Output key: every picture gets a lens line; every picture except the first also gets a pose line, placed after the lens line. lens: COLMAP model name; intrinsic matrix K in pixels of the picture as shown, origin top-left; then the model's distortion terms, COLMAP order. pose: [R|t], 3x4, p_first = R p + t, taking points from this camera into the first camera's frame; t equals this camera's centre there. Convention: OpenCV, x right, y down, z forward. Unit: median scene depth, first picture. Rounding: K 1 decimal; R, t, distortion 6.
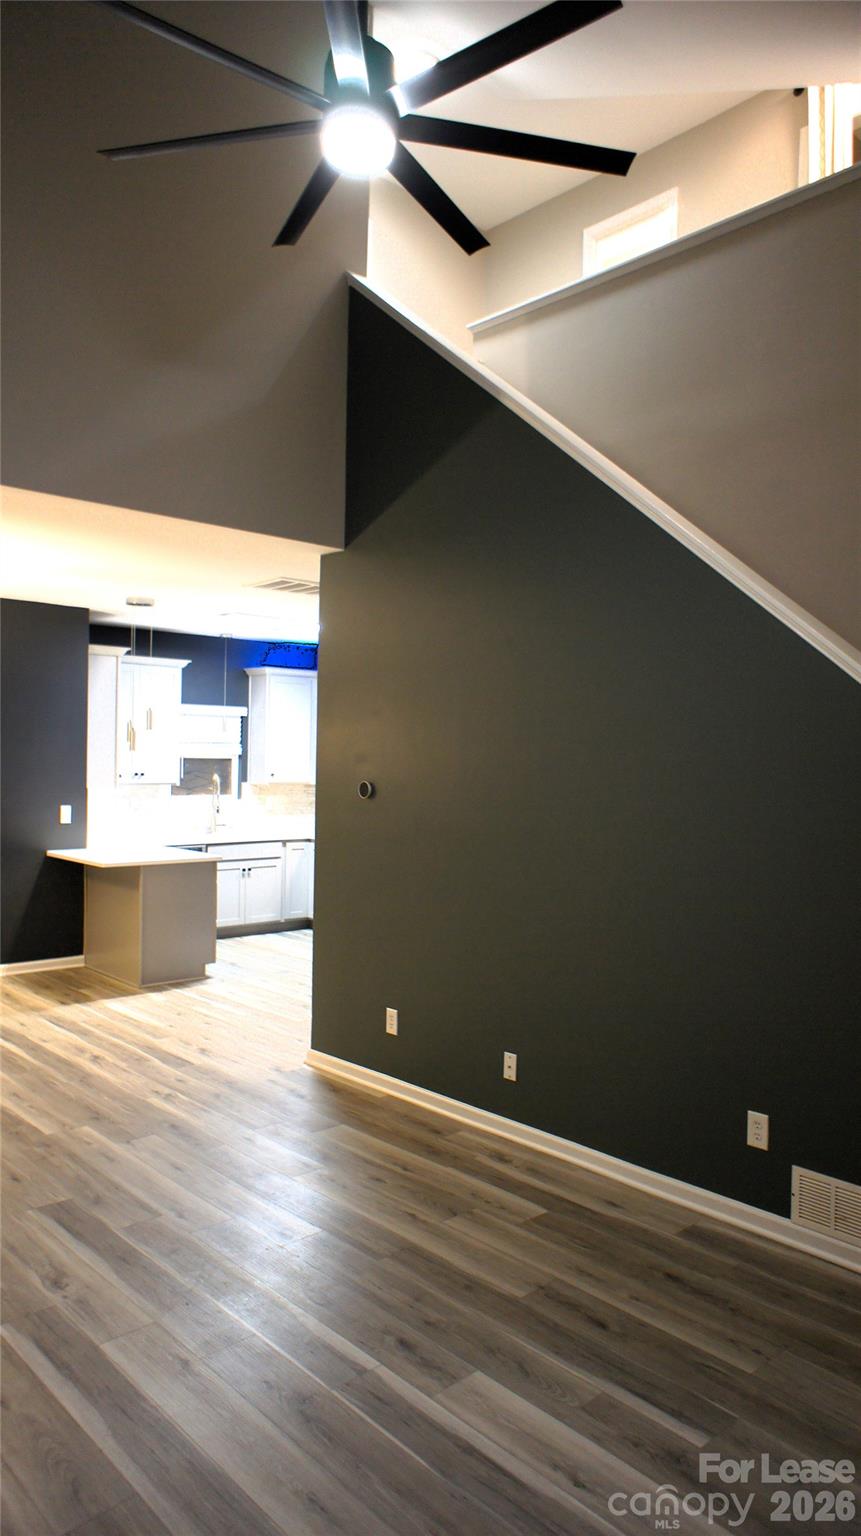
lens RADIAL K [[1039.3, 0, 426.5], [0, 1039.3, 769.9], [0, 0, 1]] dist [-0.074454, 0.097693]
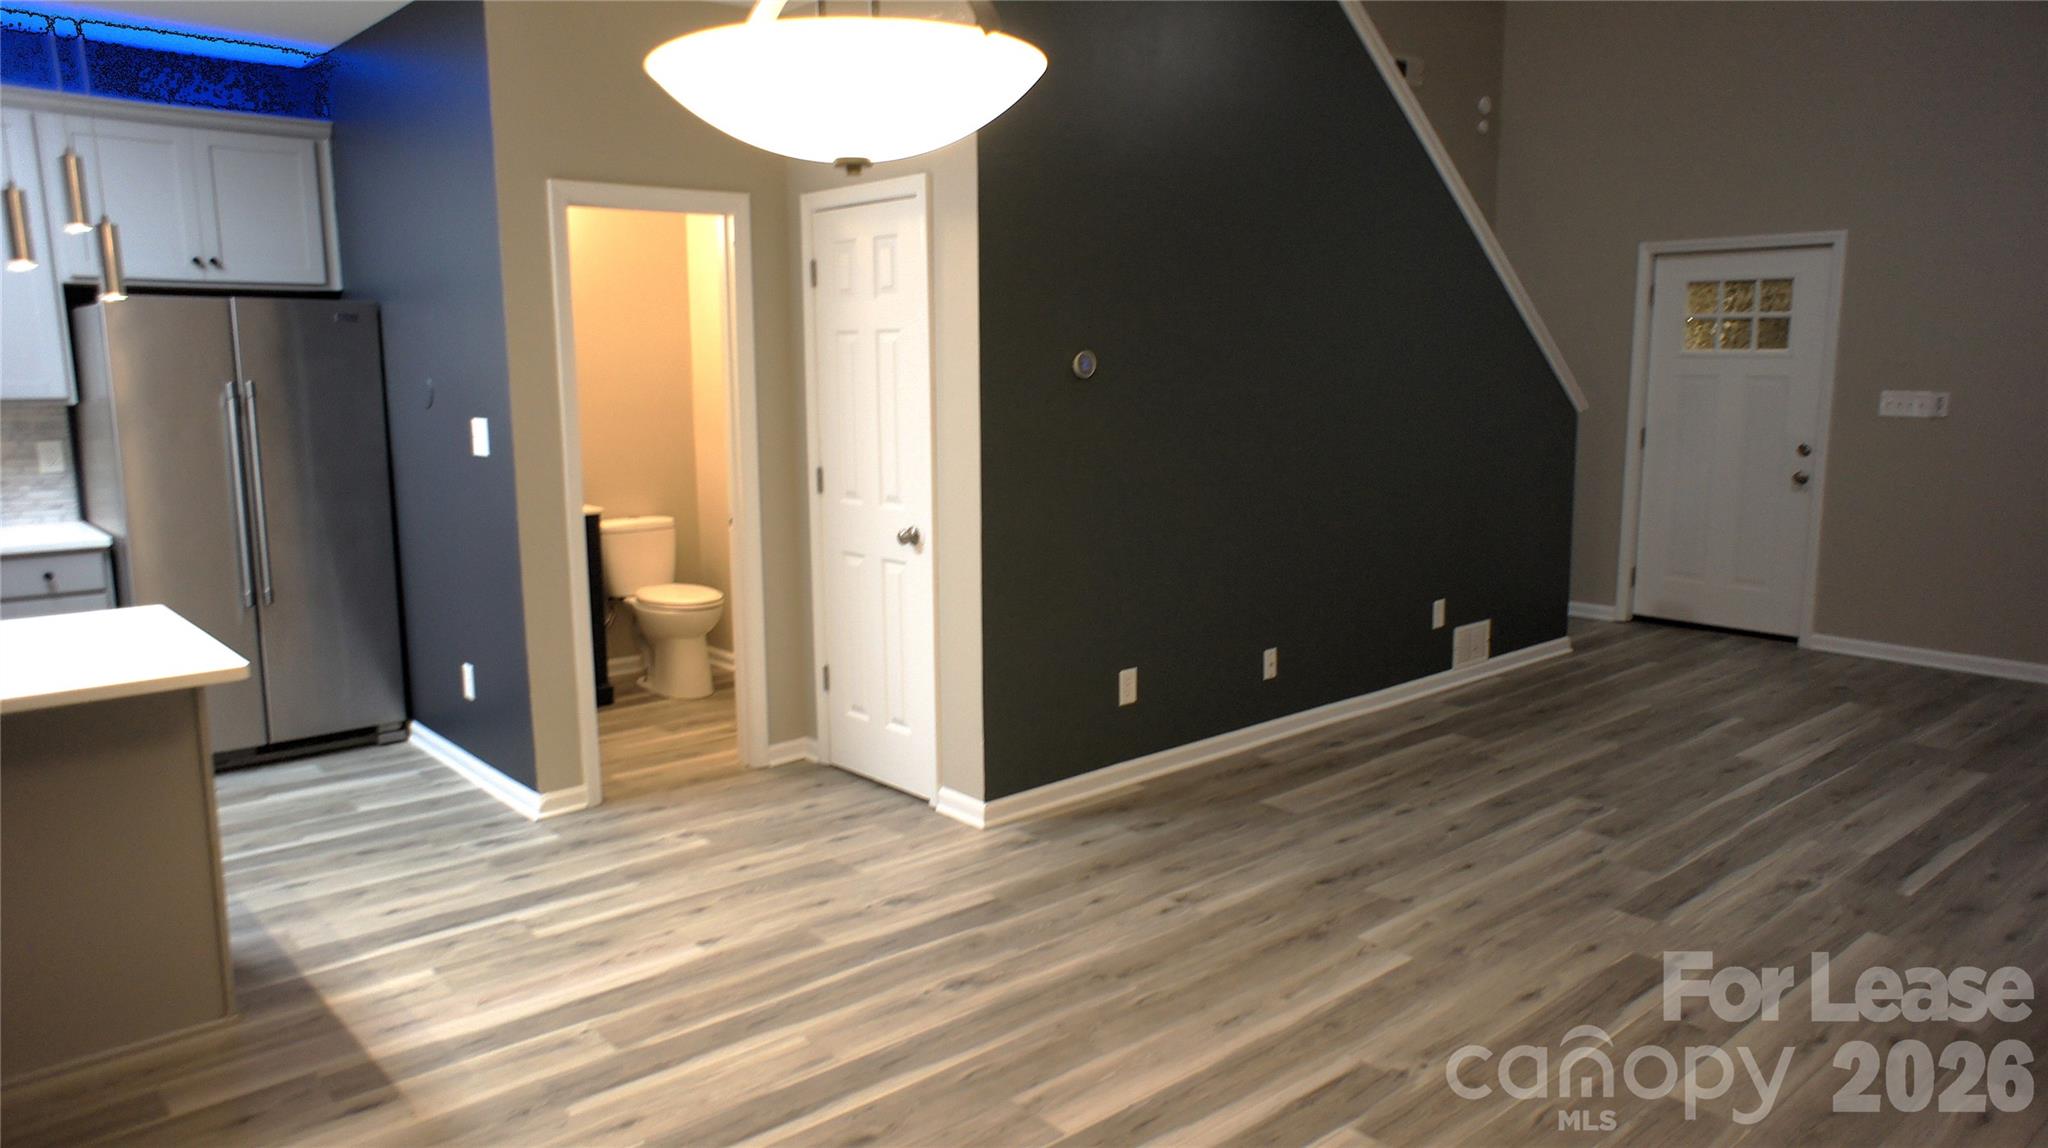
lens RADIAL K [[1385.7, 0, 1024.8], [0, 1385.7, 580.5], [0, 0, 1]] dist [-0.074454, 0.097693]
pose [[0.027222, -0.180141, 0.983264, -0.930963], [0.019300, 0.983540, 0.179657, -0.003751], [-0.999443, 0.014087, 0.030251, 1.000185]]
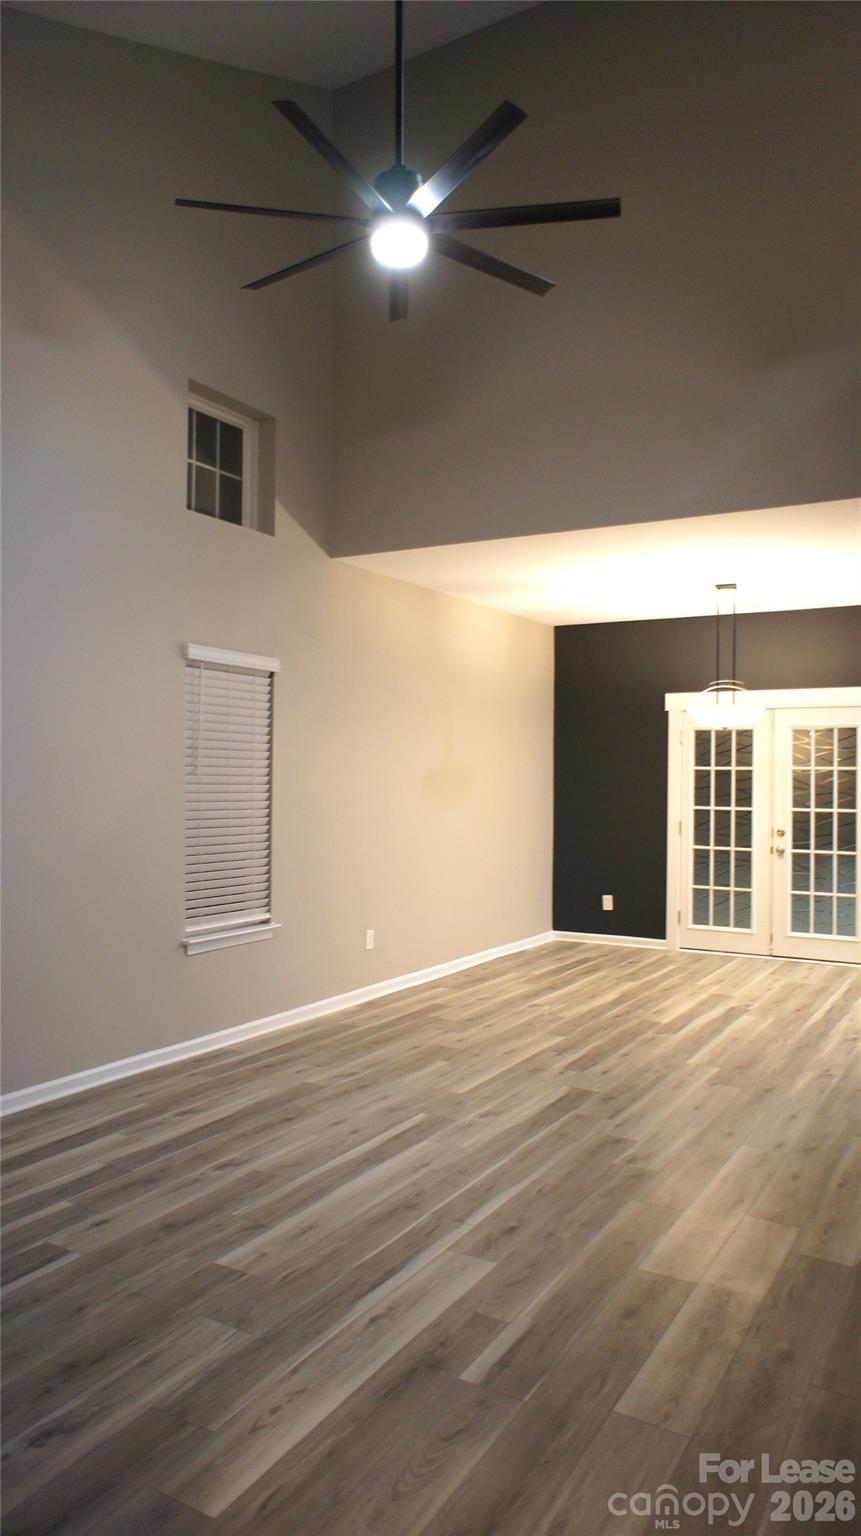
lens RADIAL K [[1039.3, 0, 426.5], [0, 1039.3, 769.9], [0, 0, 1]] dist [-0.074454, 0.097693]
pose [[0.281233, -0.021755, -0.959393, 0.566600], [-0.013621, 0.999552, -0.026658, 0.048554], [0.959543, 0.020566, 0.280811, 0.319292]]
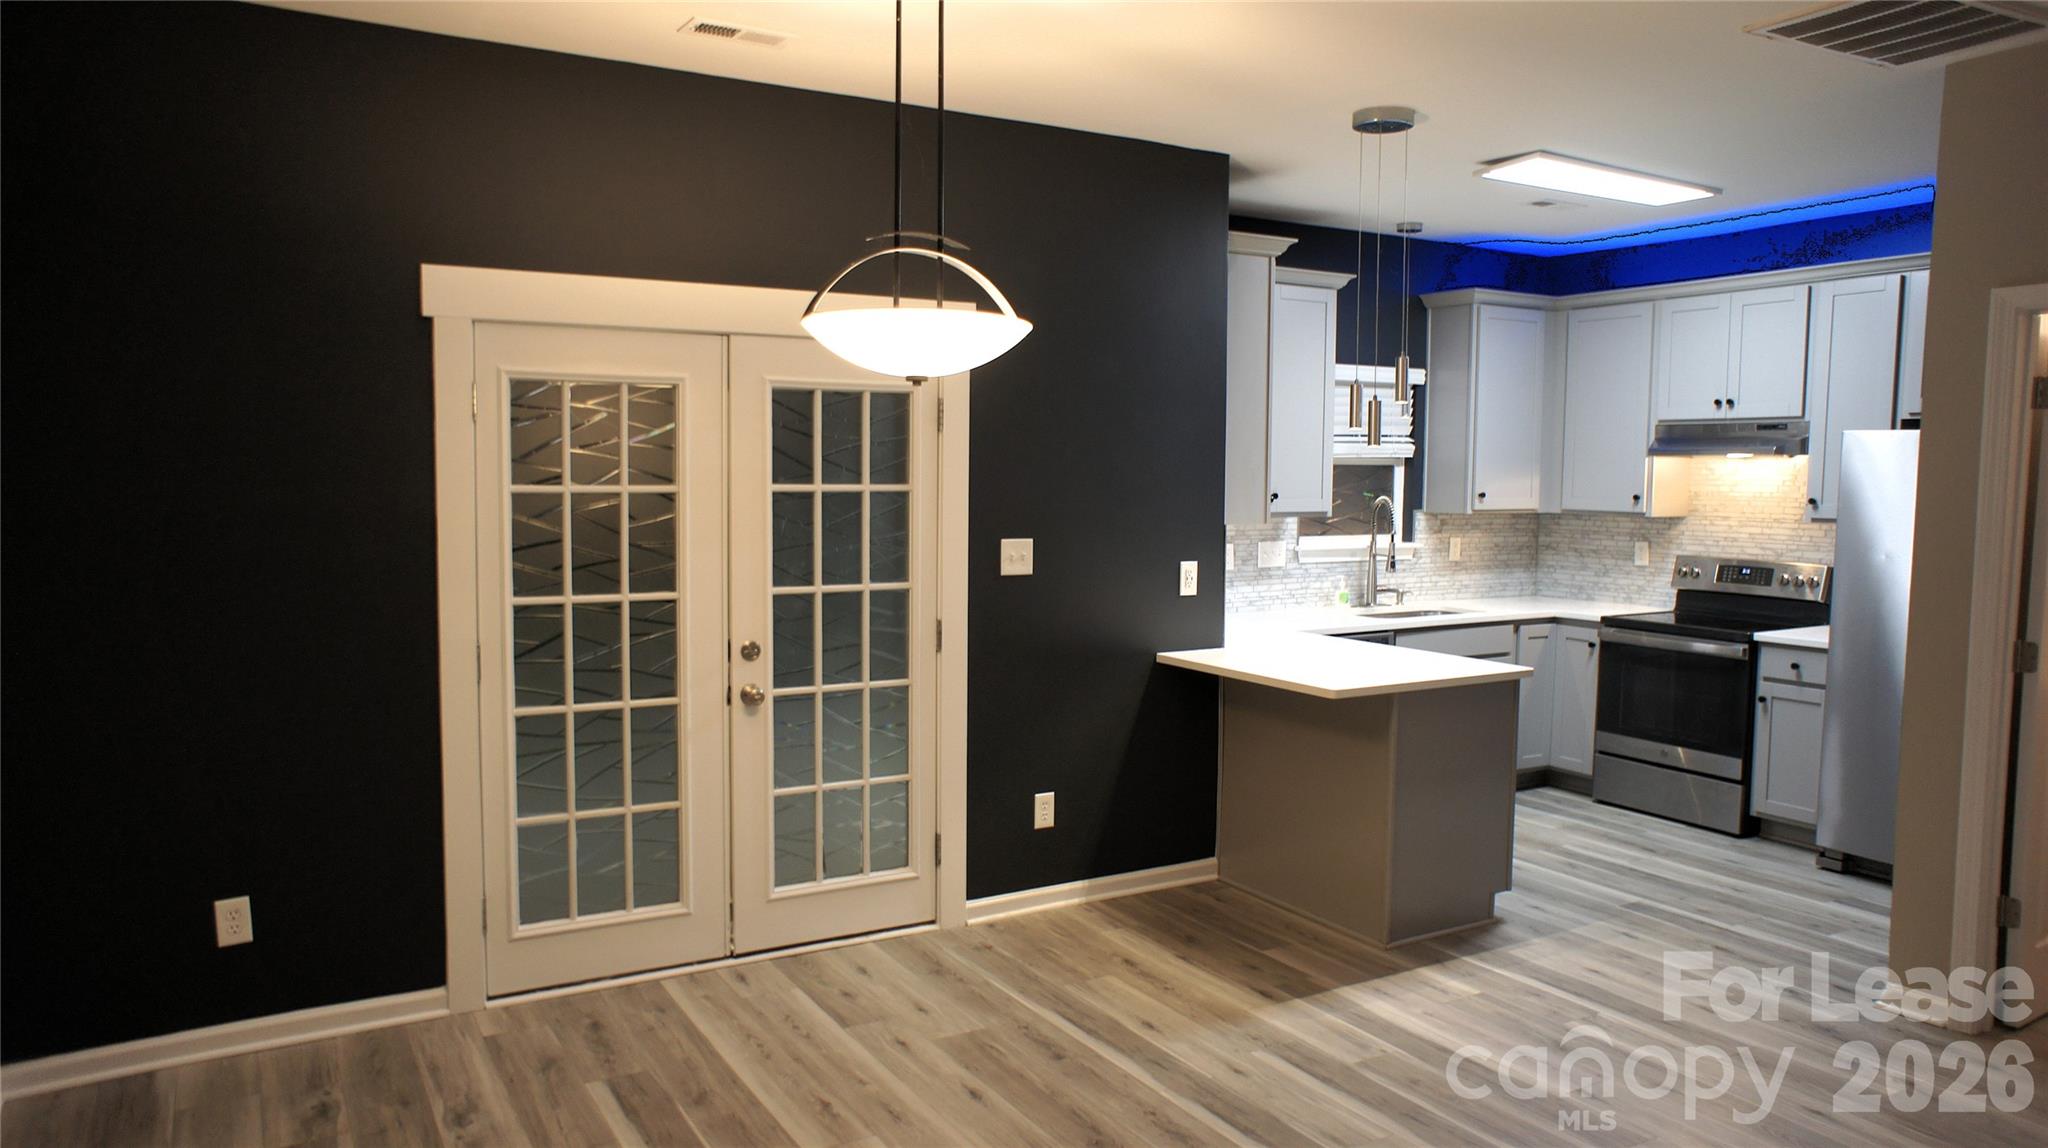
lens RADIAL K [[1385.7, 0, 1024.8], [0, 1385.7, 580.5], [0, 0, 1]] dist [-0.074454, 0.097693]
pose [[0.976432, 0.004886, -0.215769, -0.416550], [0.009059, 0.997935, 0.063594, 0.002350], [0.215635, -0.064050, 0.974371, 0.496734]]
